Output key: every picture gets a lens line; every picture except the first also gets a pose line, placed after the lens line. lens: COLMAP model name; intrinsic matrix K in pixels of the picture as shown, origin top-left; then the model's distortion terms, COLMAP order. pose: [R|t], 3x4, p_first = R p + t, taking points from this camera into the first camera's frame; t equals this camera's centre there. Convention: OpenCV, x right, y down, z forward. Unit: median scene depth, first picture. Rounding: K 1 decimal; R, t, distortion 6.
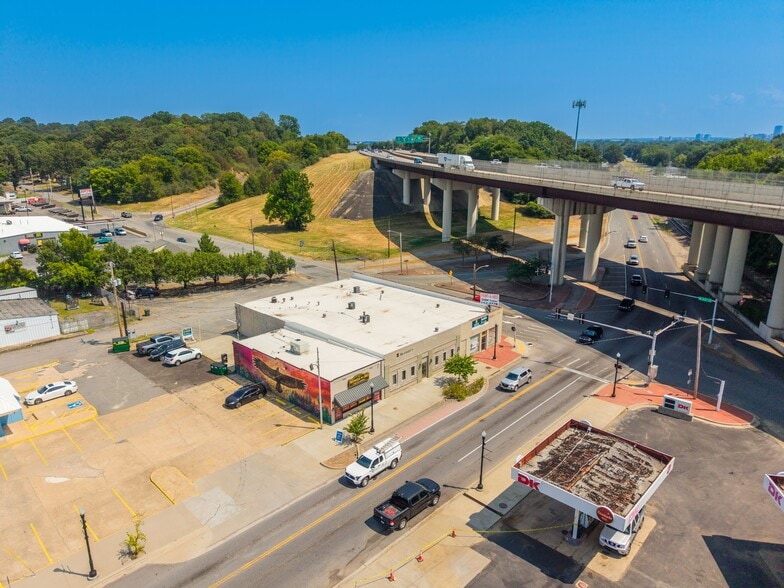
lens RADIAL K [[518.4, 0, 384.7], [0, 518.4, 300.5], [0, 0, 1]] dist [0.021564, -0.028661]
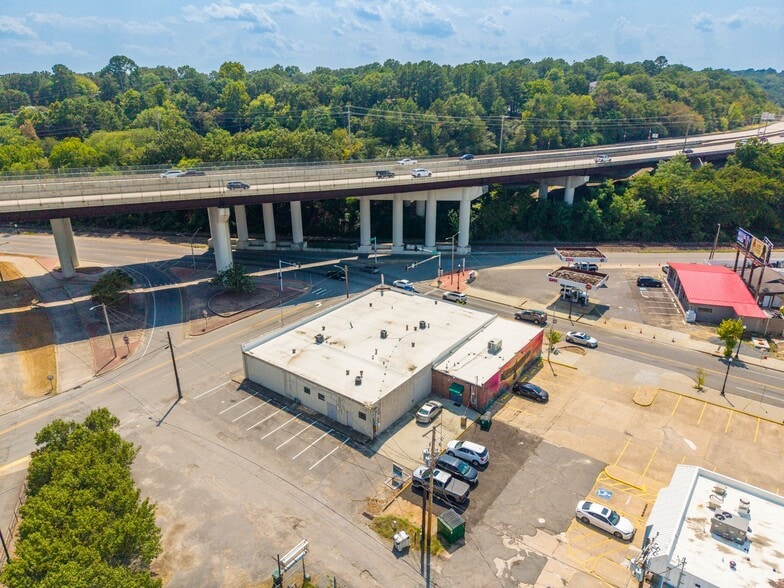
lens RADIAL K [[518.4, 0, 409.0], [0, 518.4, 307.8], [0, 0, 1]] dist [0.021564, -0.028661]
pose [[-0.139758, -0.370249, 0.918359, -0.973846], [0.289399, 0.871692, 0.395476, -0.417800], [-0.946951, 0.321043, -0.014676, 0.948845]]
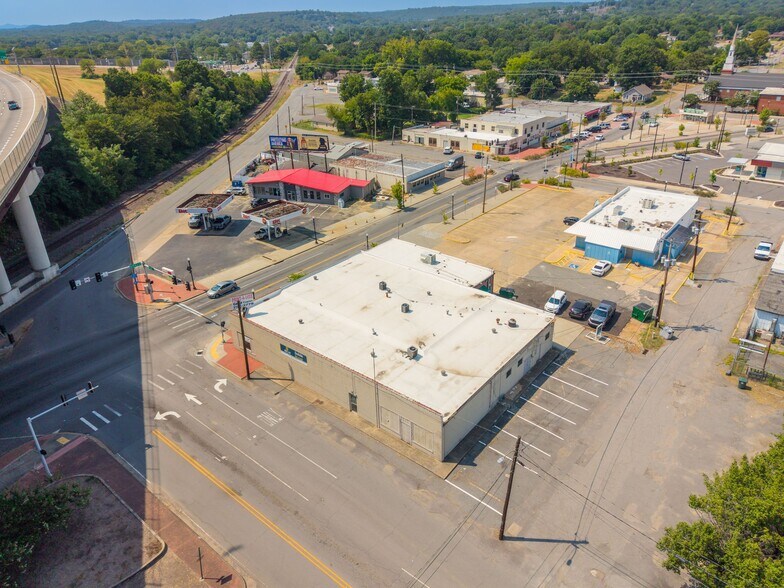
lens RADIAL K [[518.4, 0, 389.2], [0, 518.4, 286.7], [0, 0, 1]] dist [0.021564, -0.028661]
pose [[-0.995889, 0.062186, -0.065866, 0.016206], [-0.000717, 0.721690, 0.692216, -0.594032], [0.090581, 0.689417, -0.718679, 1.573158]]
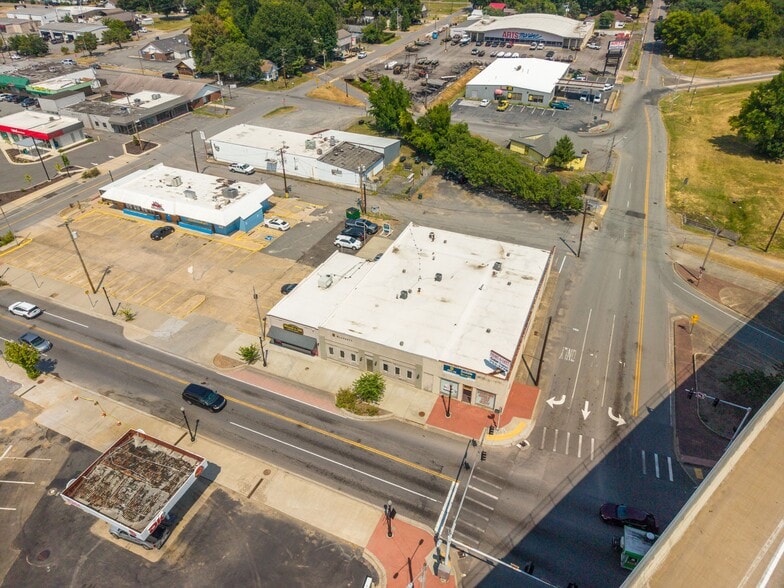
lens RADIAL K [[518.4, 0, 399.2], [0, 518.4, 294.3], [0, 0, 1]] dist [0.021564, -0.028661]
pose [[0.356787, 0.545106, -0.758658, 0.666469], [-0.266635, 0.837746, 0.476537, -0.406837], [0.895326, 0.032263, 0.444241, 0.499691]]
